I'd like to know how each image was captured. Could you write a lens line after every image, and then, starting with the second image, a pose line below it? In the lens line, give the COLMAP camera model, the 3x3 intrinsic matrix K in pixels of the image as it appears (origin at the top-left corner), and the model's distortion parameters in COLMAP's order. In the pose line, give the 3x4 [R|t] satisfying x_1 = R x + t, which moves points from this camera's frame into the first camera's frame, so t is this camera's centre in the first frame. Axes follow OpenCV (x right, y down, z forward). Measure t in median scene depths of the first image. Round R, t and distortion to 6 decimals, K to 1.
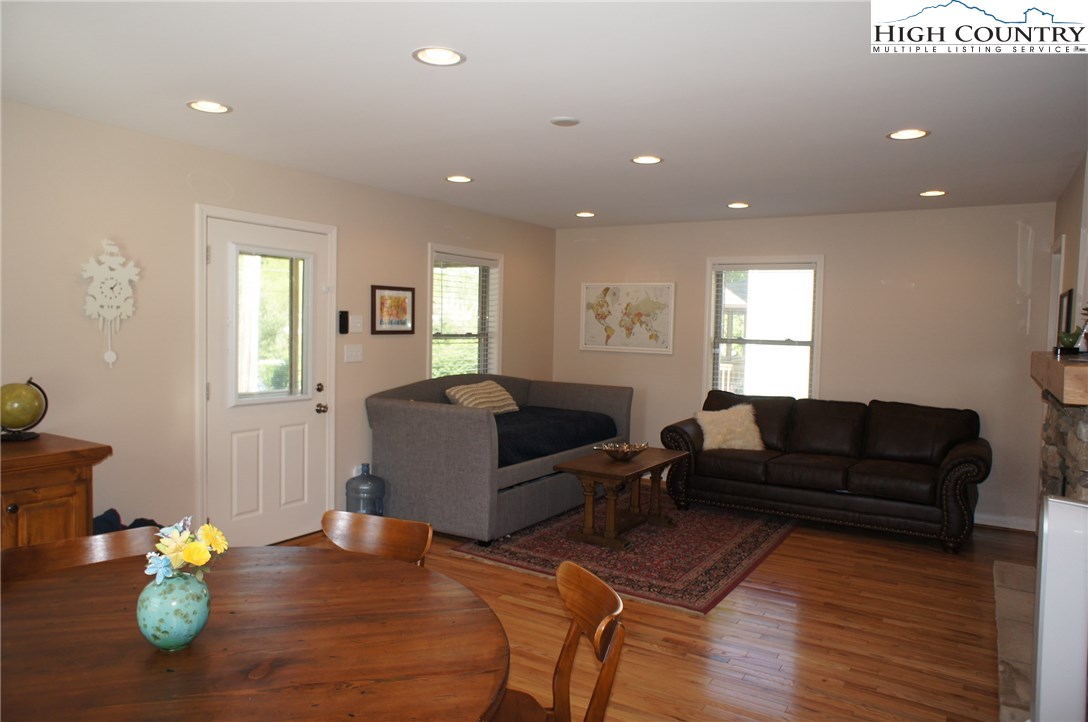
lens RADIAL K [[742.9, 0, 542.6], [0, 742.9, 365.4], [0, 0, 1]] dist [-0.053186, 0.056814]
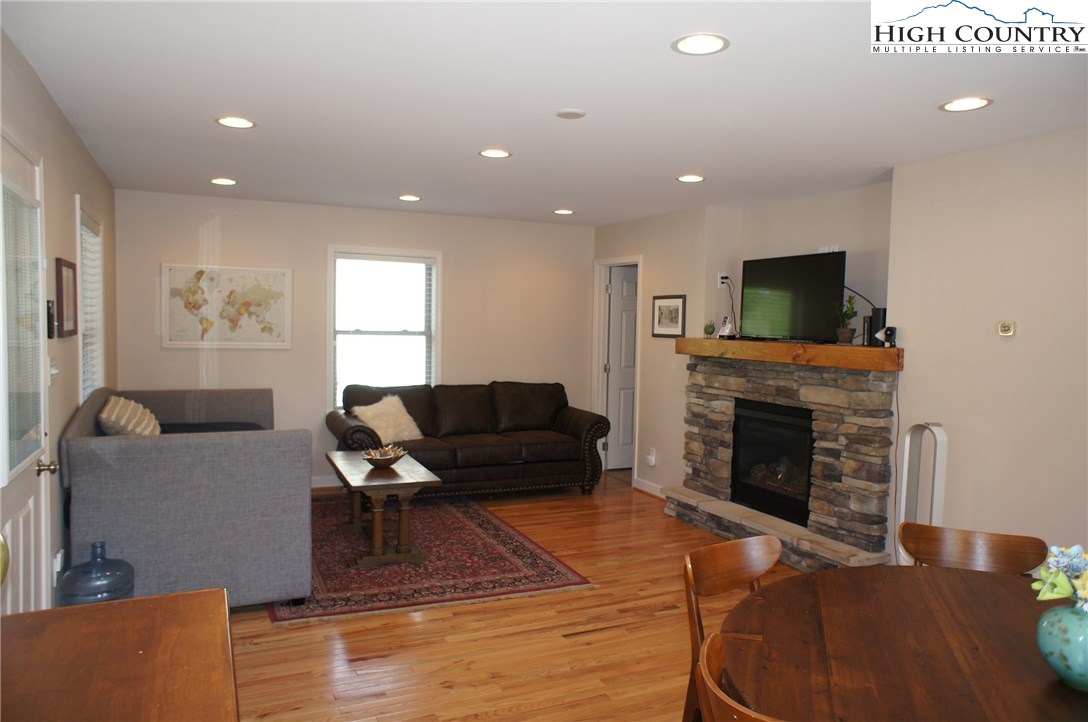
lens RADIAL K [[742.9, 0, 535.4], [0, 742.9, 362.4], [0, 0, 1]] dist [-0.053186, 0.056814]
pose [[0.553051, -0.056914, 0.831201, -0.597749], [0.037643, 0.998352, 0.043313, -0.038026], [-0.832296, 0.007335, 0.554282, 0.370586]]
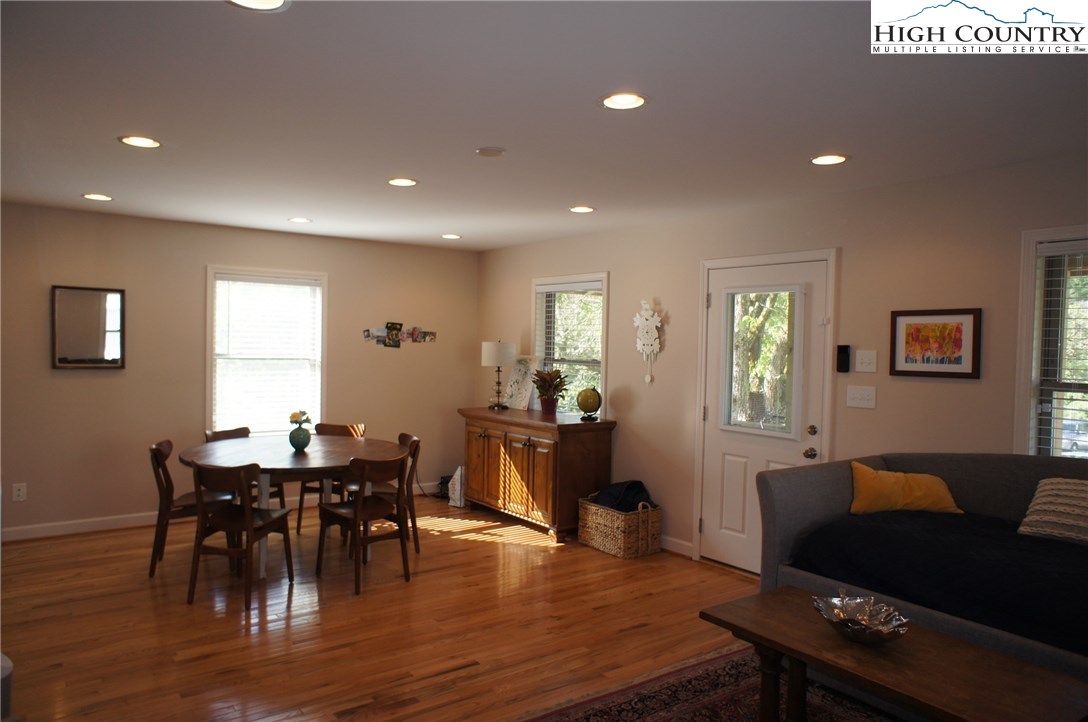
lens RADIAL K [[742.9, 0, 536.2], [0, 742.9, 361.5], [0, 0, 1]] dist [-0.053186, 0.056814]
pose [[-0.376729, -0.007744, -0.926291, 0.701088], [-0.079681, 0.996530, 0.024076, -0.051304], [0.922890, 0.082878, -0.376038, 1.077021]]
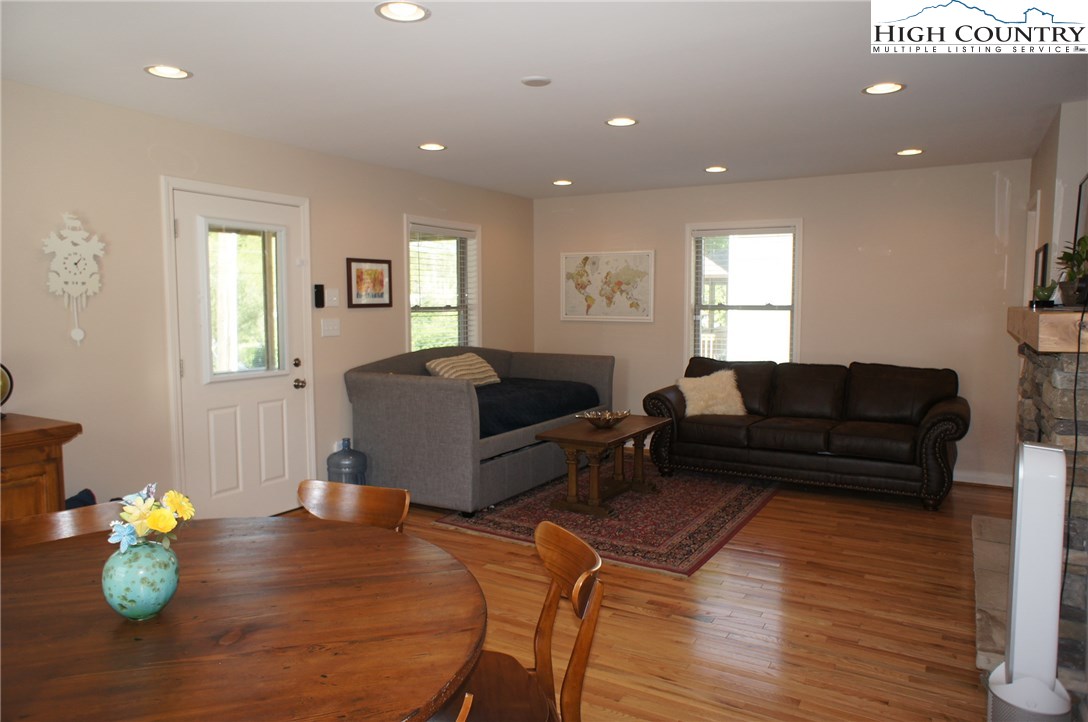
lens RADIAL K [[742.9, 0, 544.3], [0, 742.9, 366.7], [0, 0, 1]] dist [-0.053186, 0.056814]
pose [[0.999415, -0.025887, 0.022346, 0.006750], [0.025130, 0.999123, 0.033503, 0.011135], [-0.023193, -0.032921, 0.999189, 0.007537]]
